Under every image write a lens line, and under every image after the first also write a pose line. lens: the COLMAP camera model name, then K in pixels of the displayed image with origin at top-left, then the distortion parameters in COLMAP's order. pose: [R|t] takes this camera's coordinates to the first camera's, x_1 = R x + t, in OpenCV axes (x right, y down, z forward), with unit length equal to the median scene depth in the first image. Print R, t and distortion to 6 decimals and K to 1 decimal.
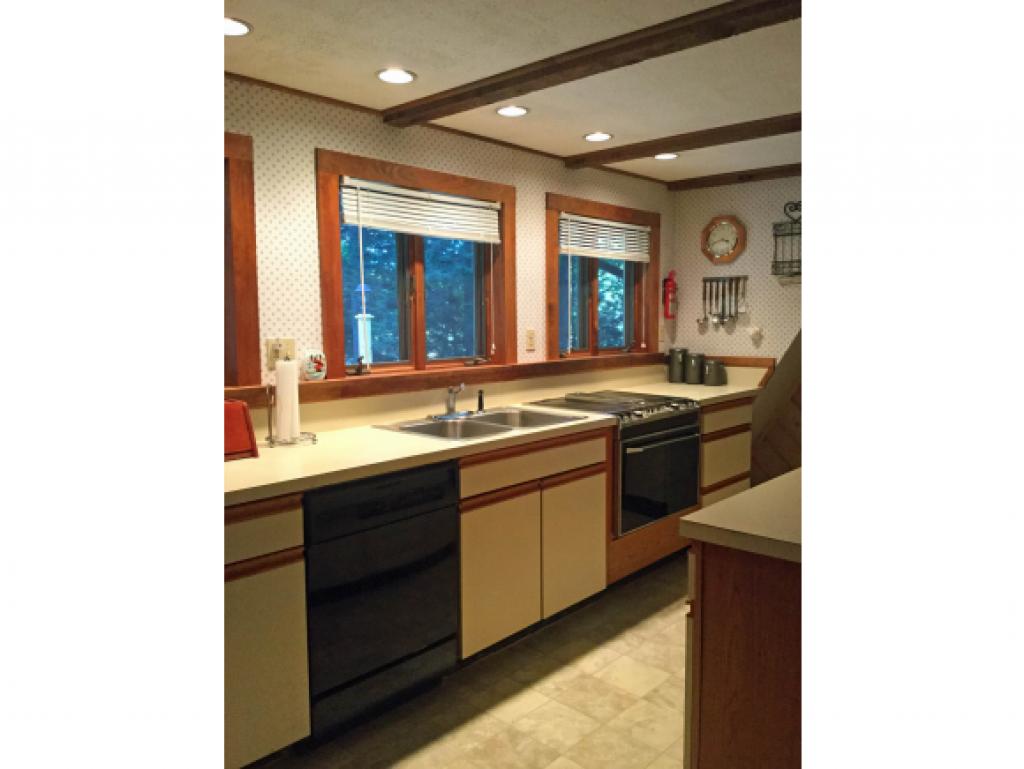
lens RADIAL K [[697.6, 0, 514.3], [0, 697.6, 382.5], [0, 0, 1]] dist [-0.003589, 0.000441]
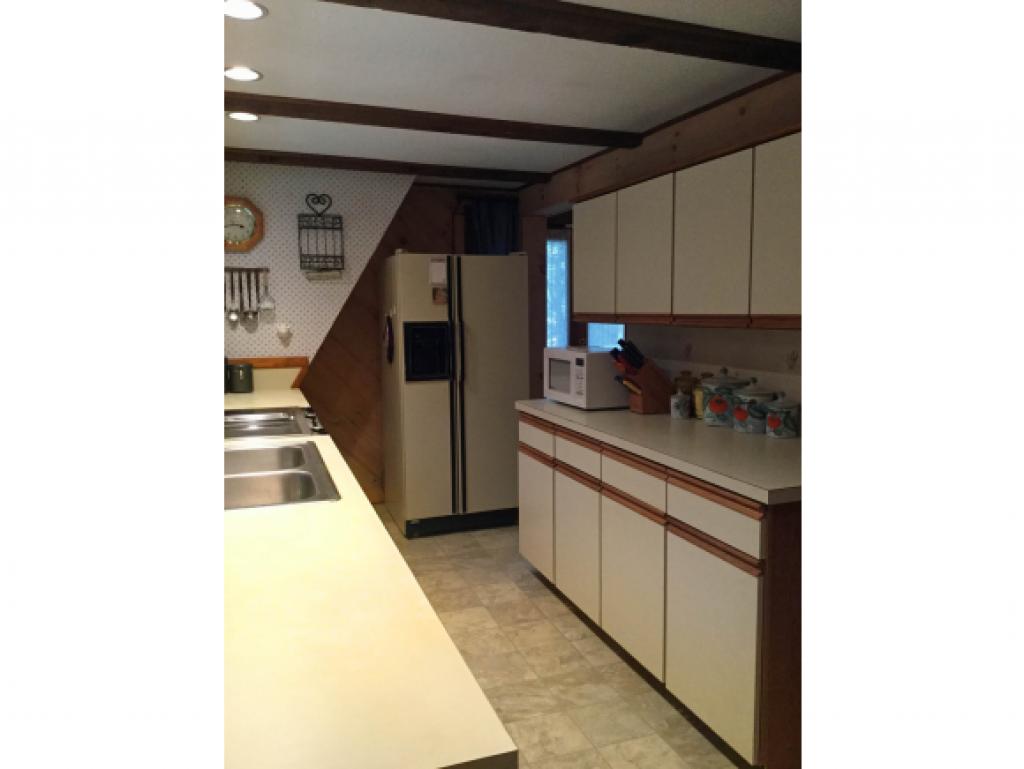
lens RADIAL K [[697.6, 0, 515.4], [0, 697.6, 385.8], [0, 0, 1]] dist [-0.003589, 0.000441]
pose [[0.437071, -0.085896, 0.895316, -0.350049], [0.081650, 0.995108, 0.055611, -0.025067], [-0.895713, 0.048797, 0.441947, 0.323907]]
